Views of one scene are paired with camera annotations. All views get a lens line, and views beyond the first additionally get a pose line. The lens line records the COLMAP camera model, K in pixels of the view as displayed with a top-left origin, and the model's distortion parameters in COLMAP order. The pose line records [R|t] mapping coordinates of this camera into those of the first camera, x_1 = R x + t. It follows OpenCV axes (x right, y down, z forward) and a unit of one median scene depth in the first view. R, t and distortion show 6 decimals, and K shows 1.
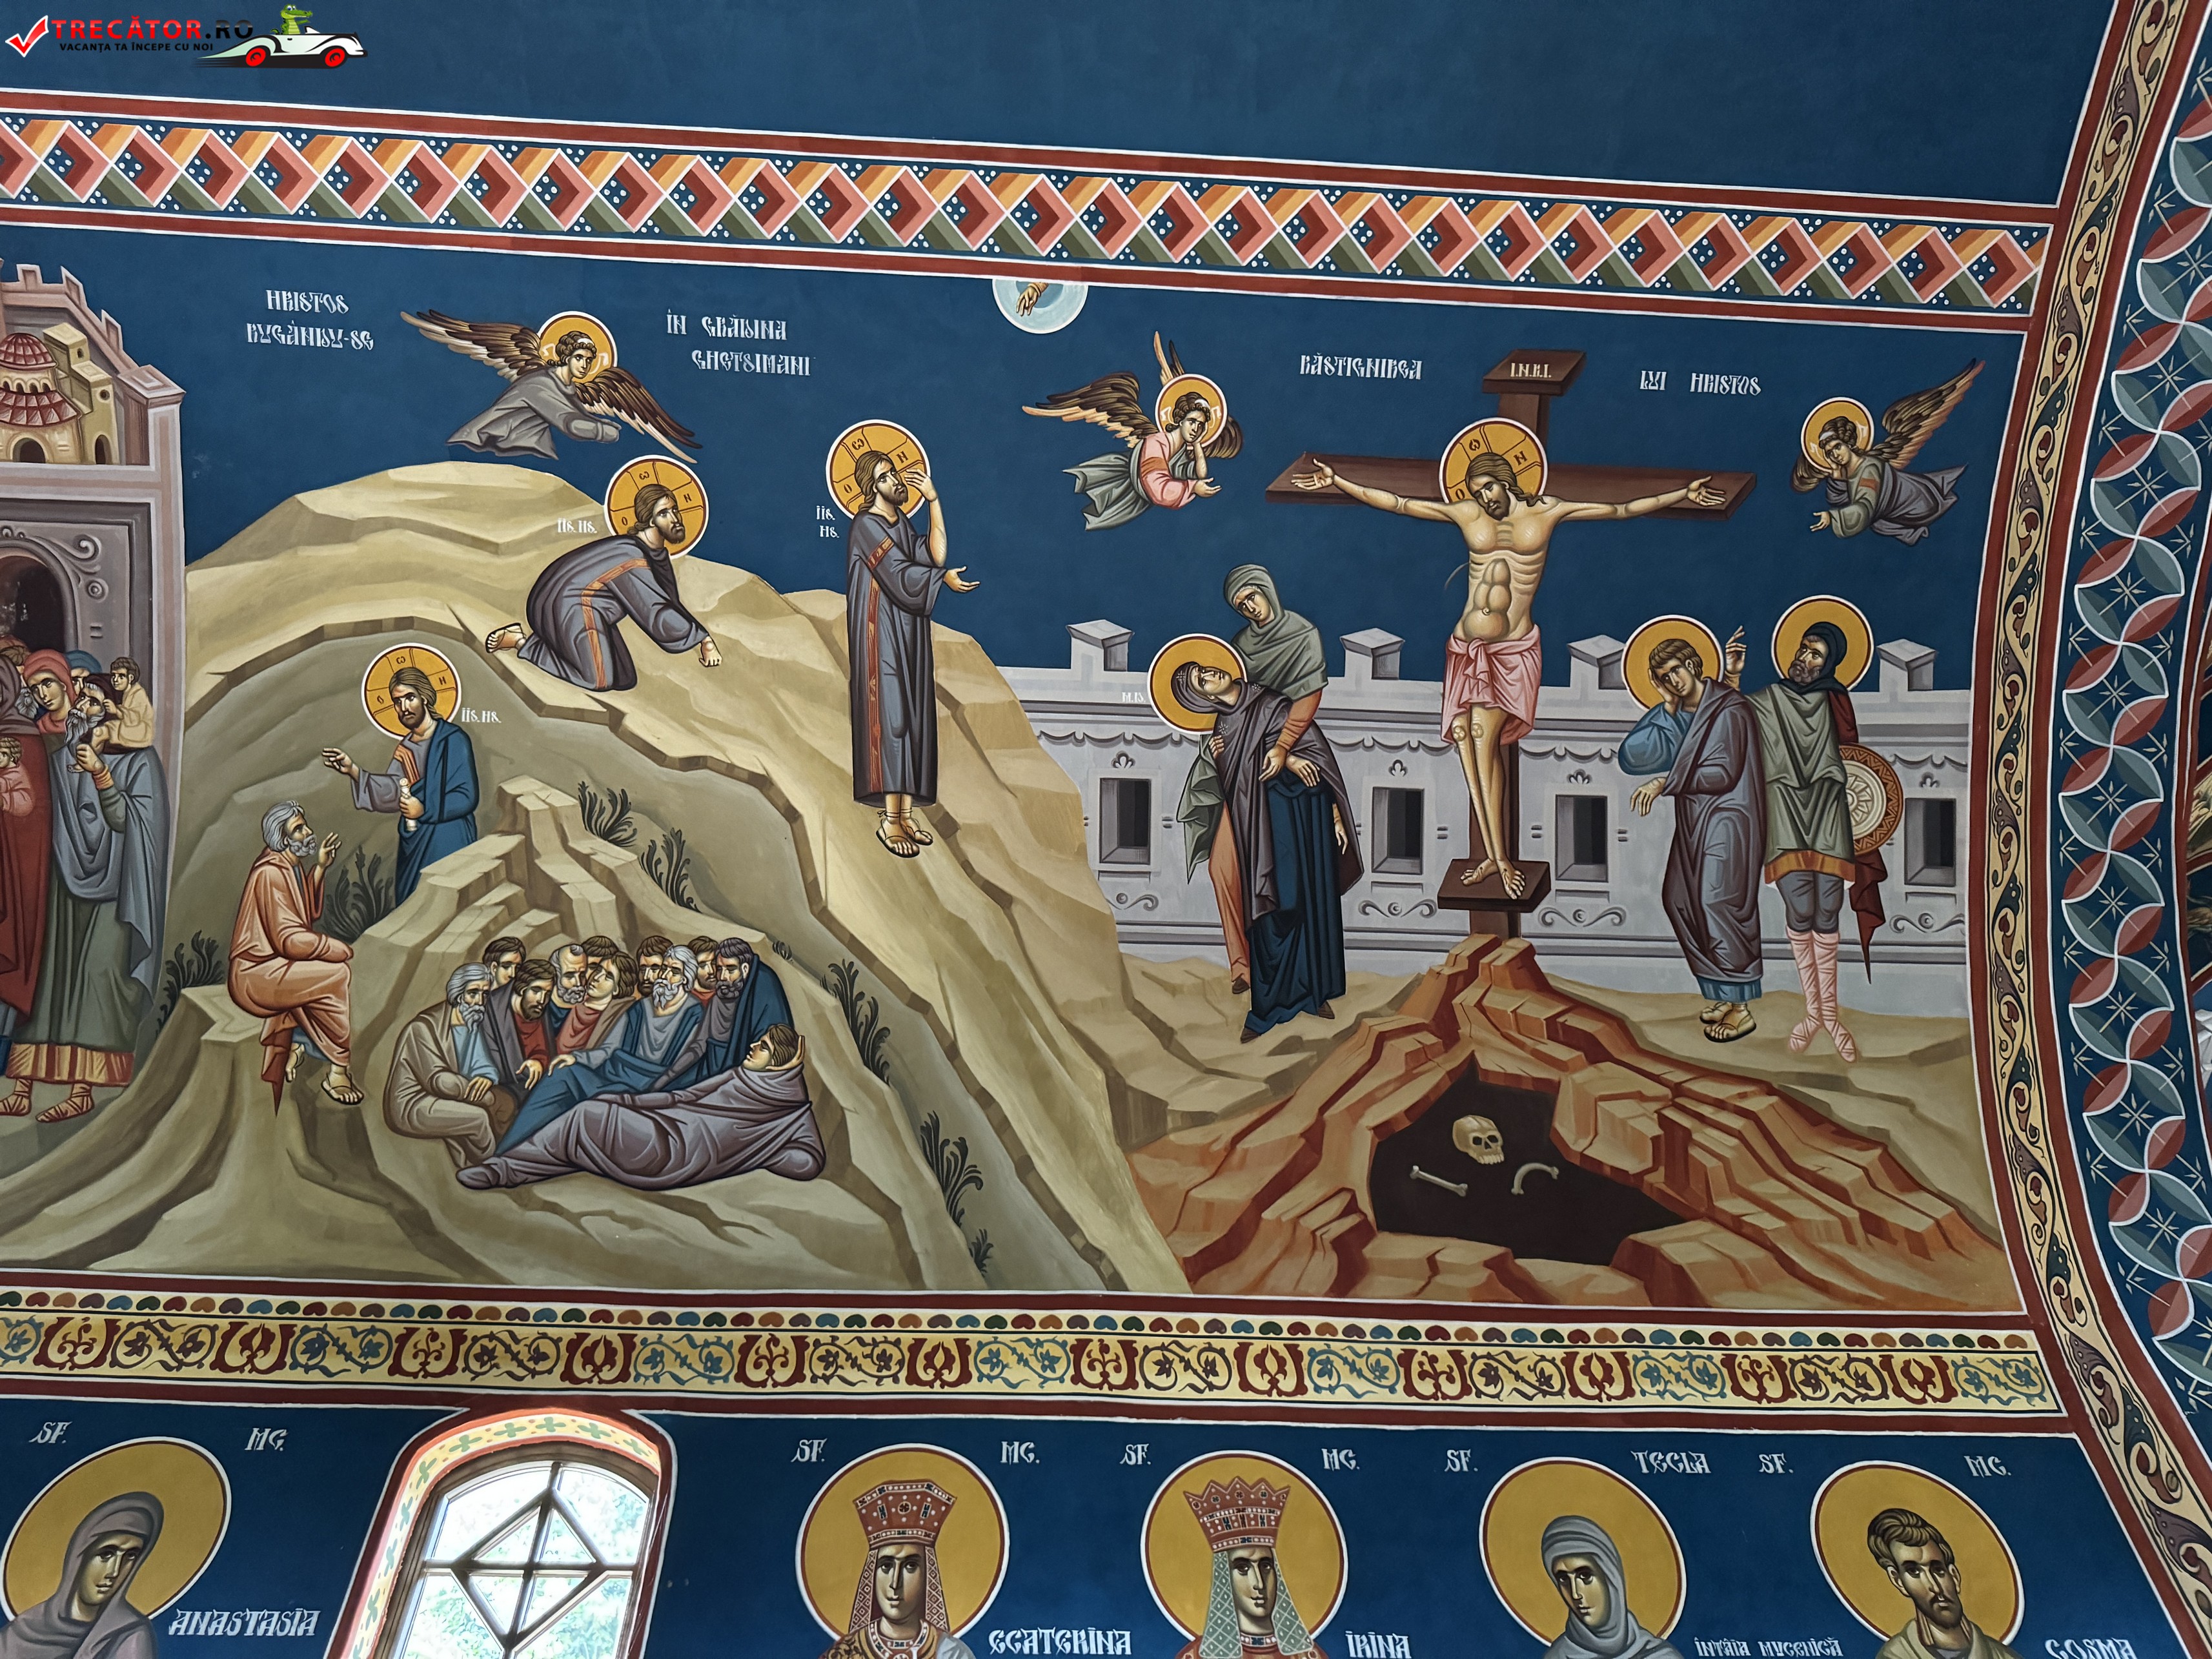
lens RADIAL K [[1556.2, 0, 1099.2], [0, 1556.2, 833.6], [0, 0, 1]] dist [0.052239, -0.066705]
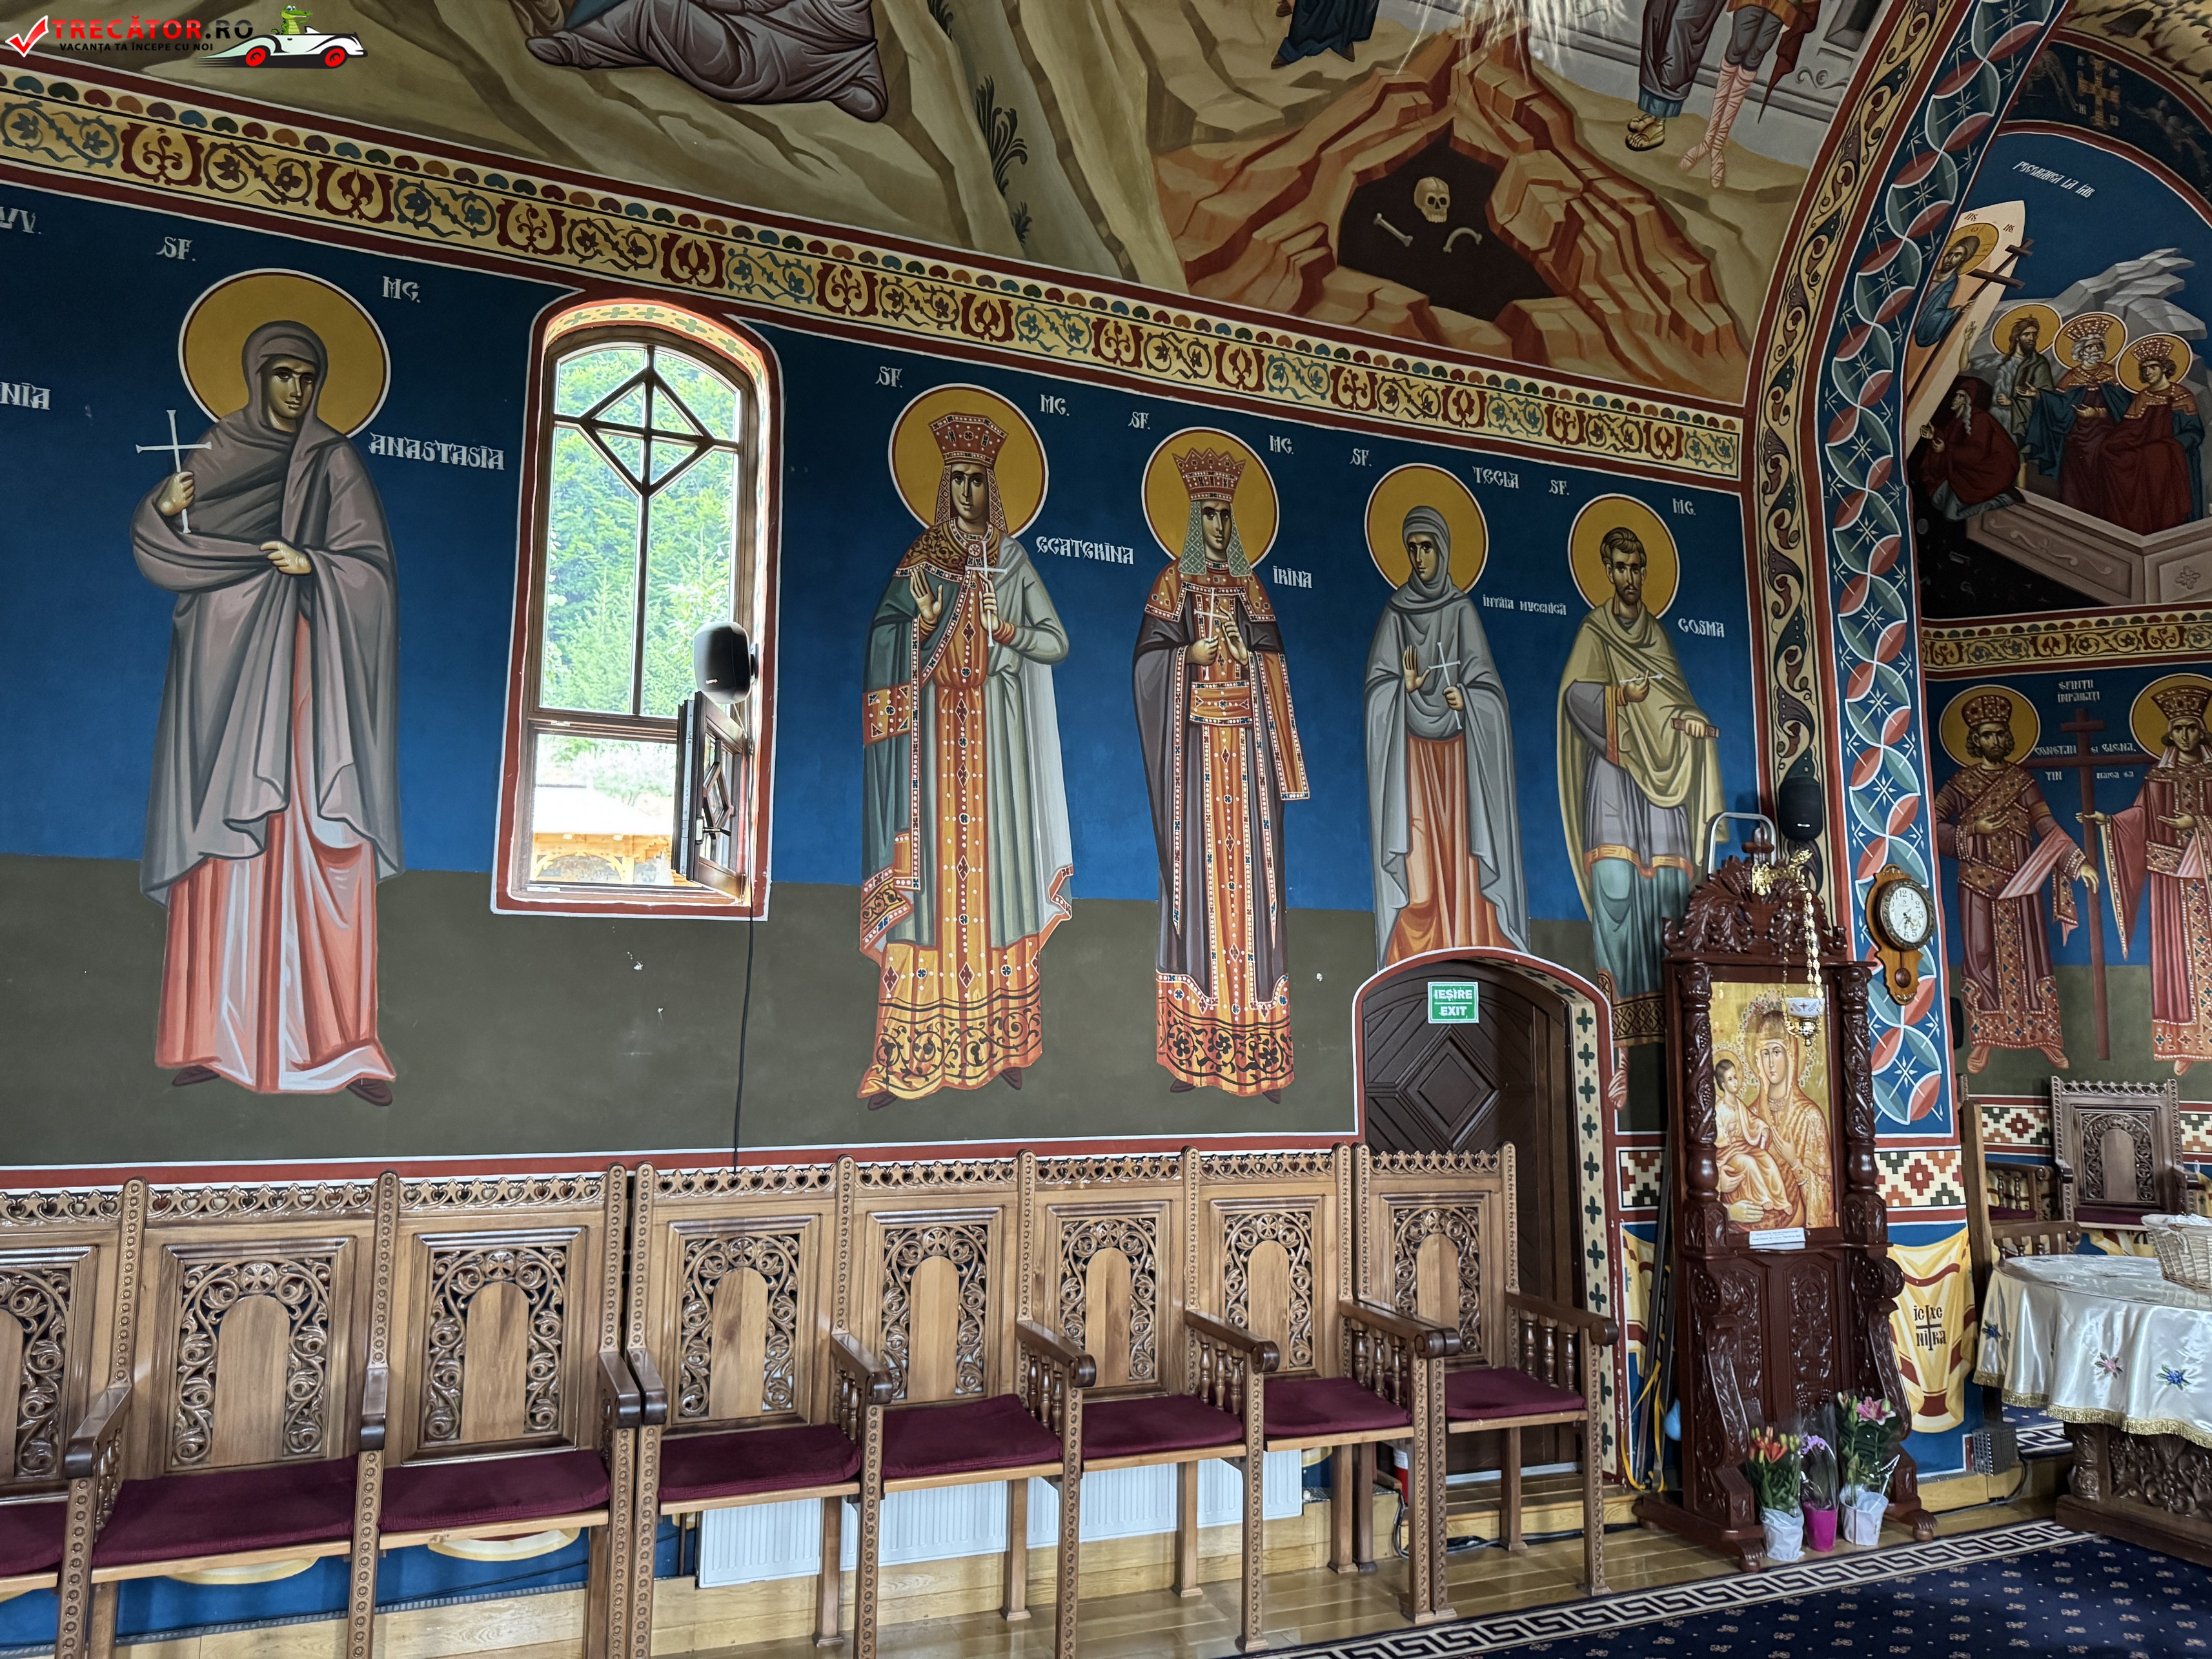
lens RADIAL K [[1556.2, 0, 1099.5], [0, 1556.2, 827.0], [0, 0, 1]] dist [0.052239, -0.066705]
pose [[0.942245, 0.057777, 0.329902, -0.385850], [-0.258198, 0.752695, 0.605627, -0.107834], [-0.213324, -0.655829, 0.724141, -0.120705]]
